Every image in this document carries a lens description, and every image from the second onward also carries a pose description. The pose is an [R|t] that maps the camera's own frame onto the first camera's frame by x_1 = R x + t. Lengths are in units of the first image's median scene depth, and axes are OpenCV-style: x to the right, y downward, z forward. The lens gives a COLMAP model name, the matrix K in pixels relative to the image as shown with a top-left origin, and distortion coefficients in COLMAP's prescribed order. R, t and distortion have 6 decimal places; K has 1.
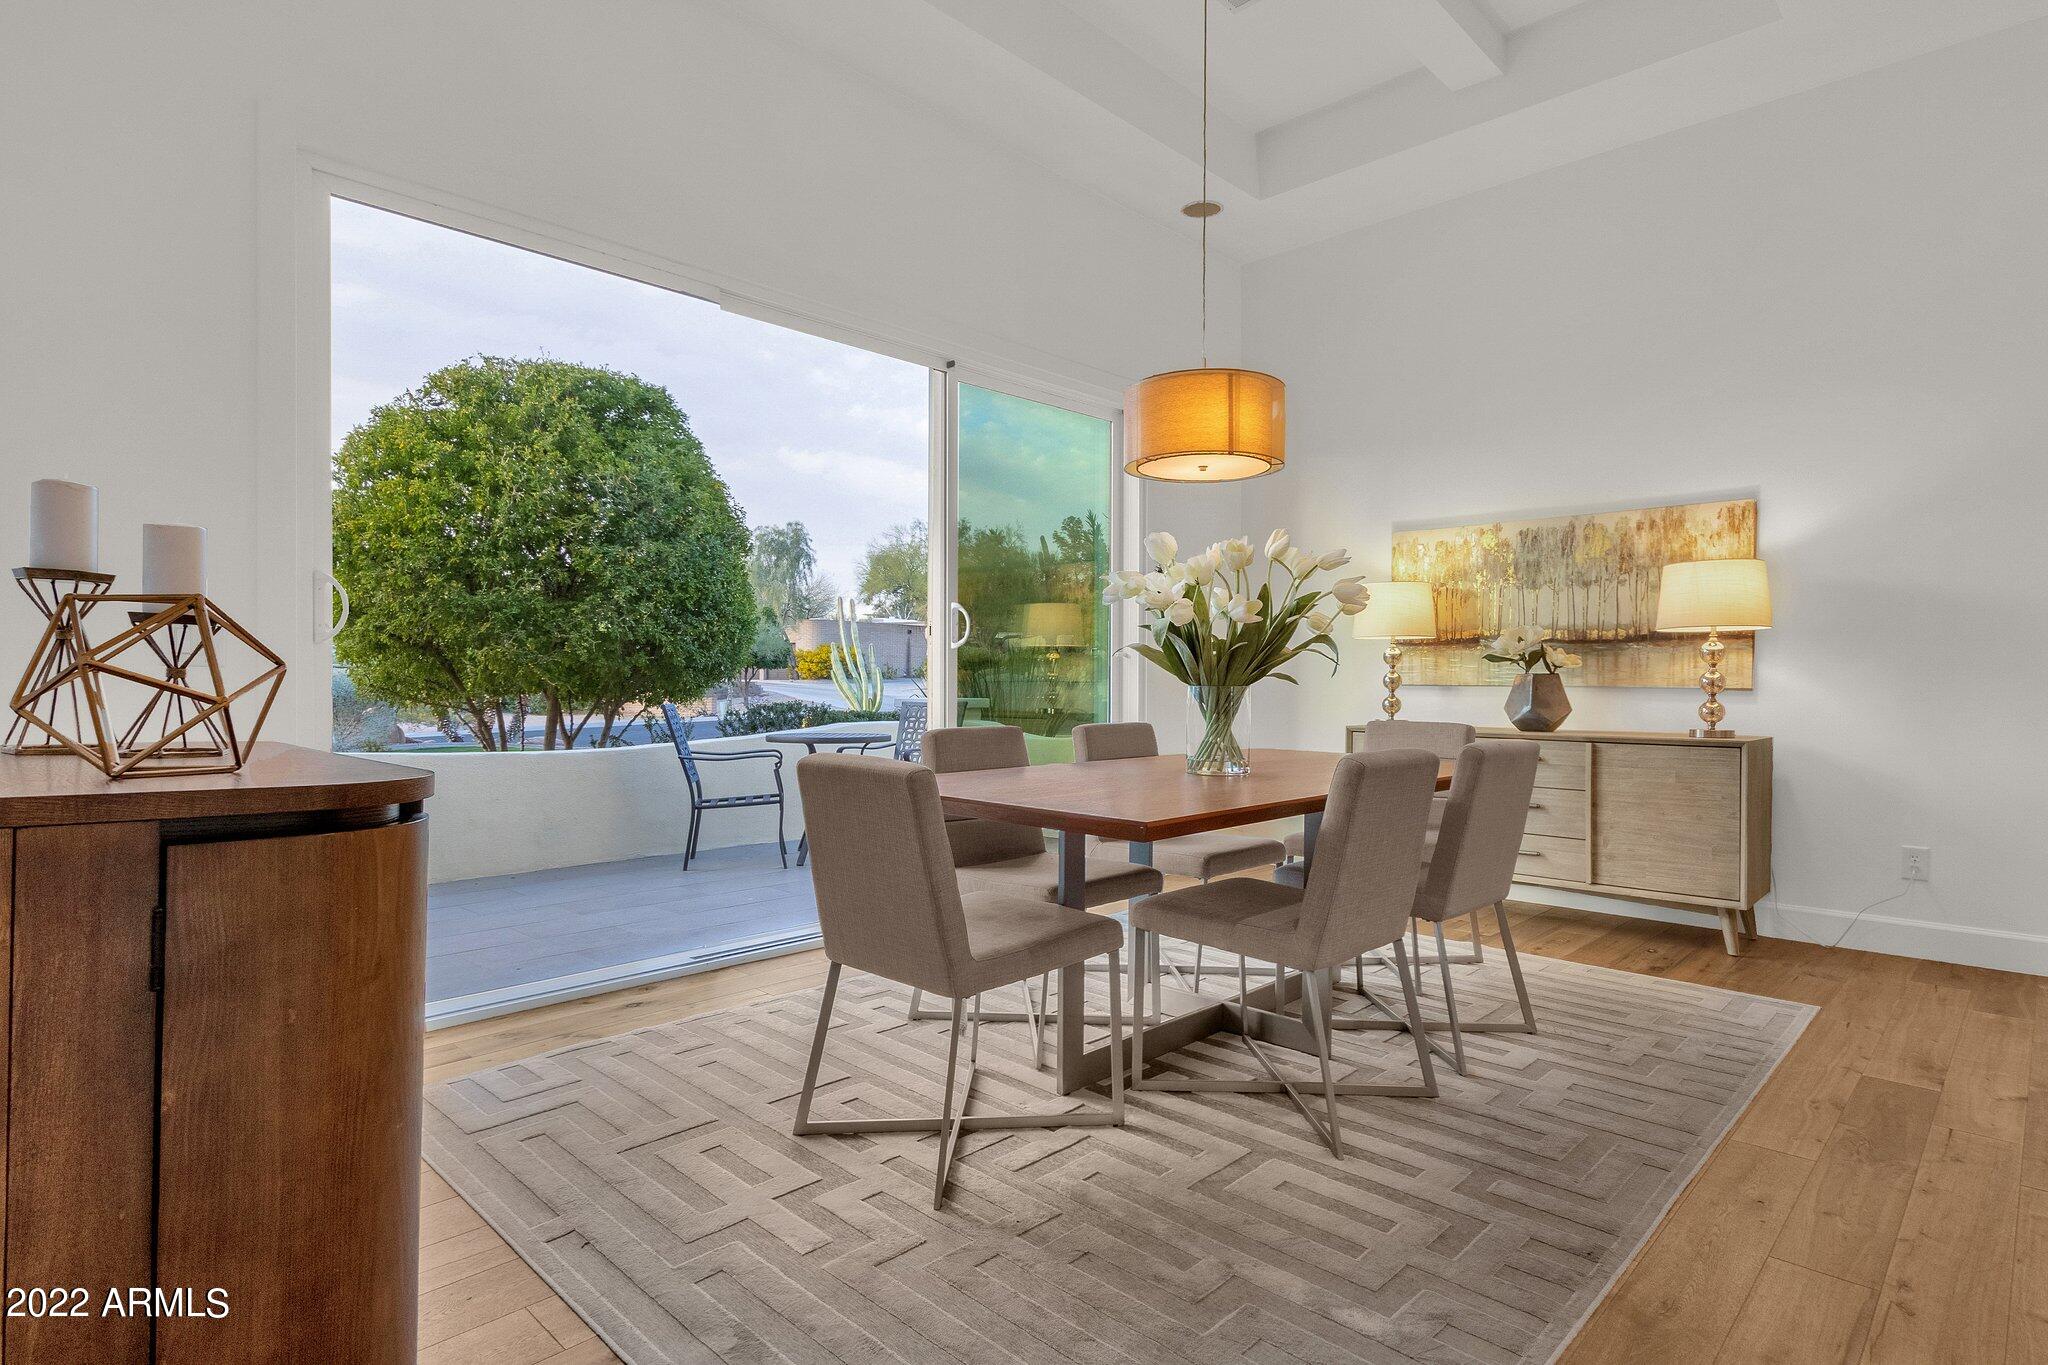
lens RADIAL K [[1067.3, 0, 1024.0], [0, 1067.3, 682.5], [0, 0, 1]] dist [-0.032507, -0.000533]
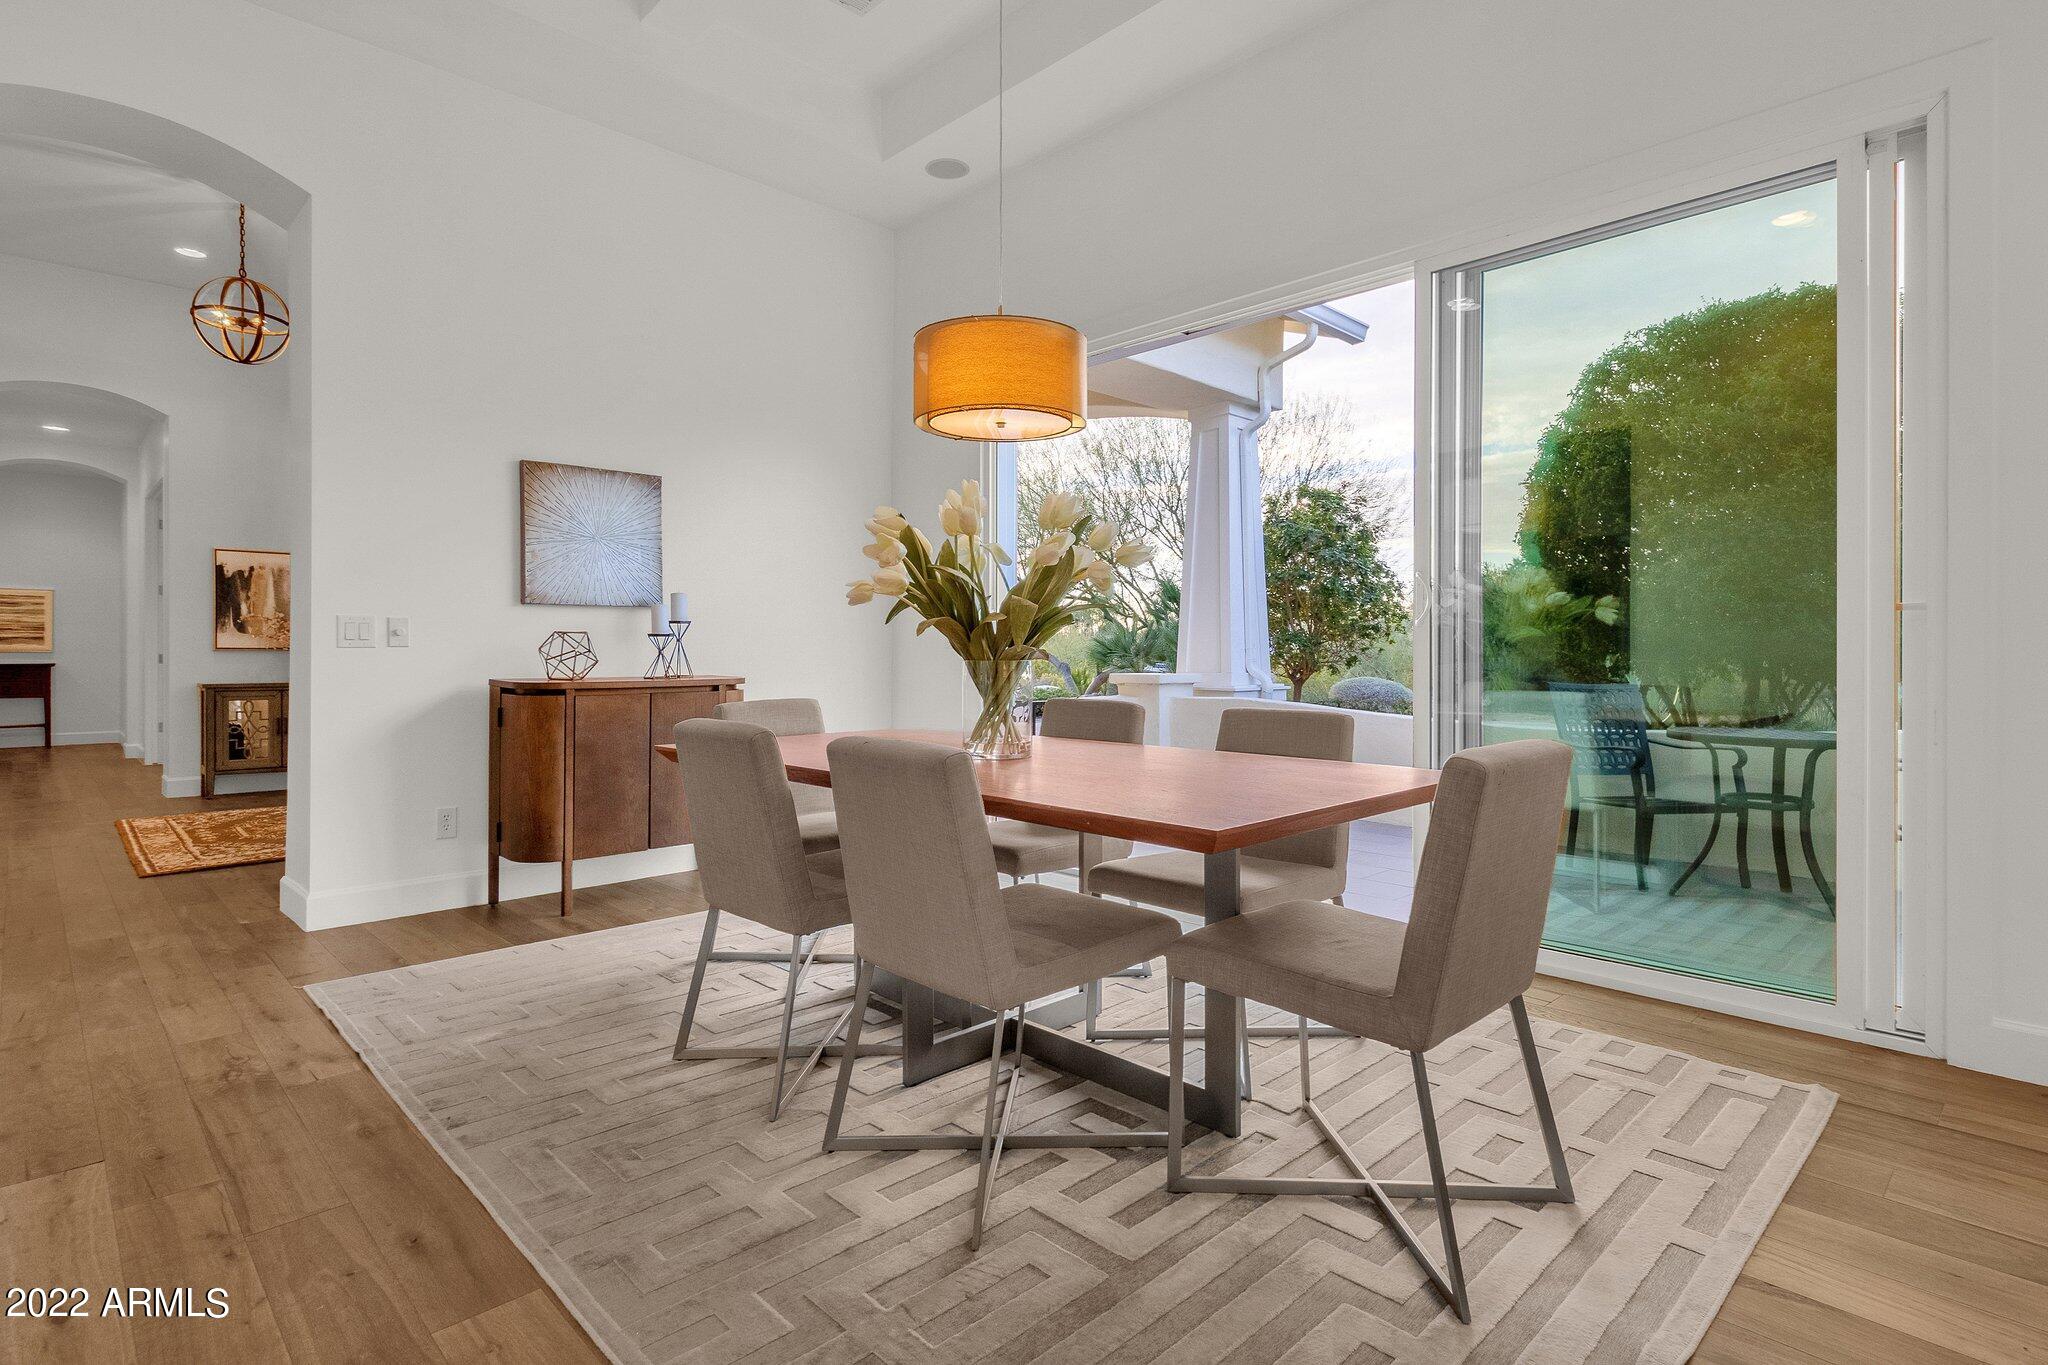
lens RADIAL K [[1028.1, 0, 1024.0], [0, 1028.1, 682.5], [0, 0, 1]] dist [-0.000048, 0.000121]
pose [[-0.026210, 0.014278, -0.999554, 0.955628], [-0.003981, 0.999889, 0.014387, 0.008151], [0.999649, 0.004356, -0.026151, 0.941203]]
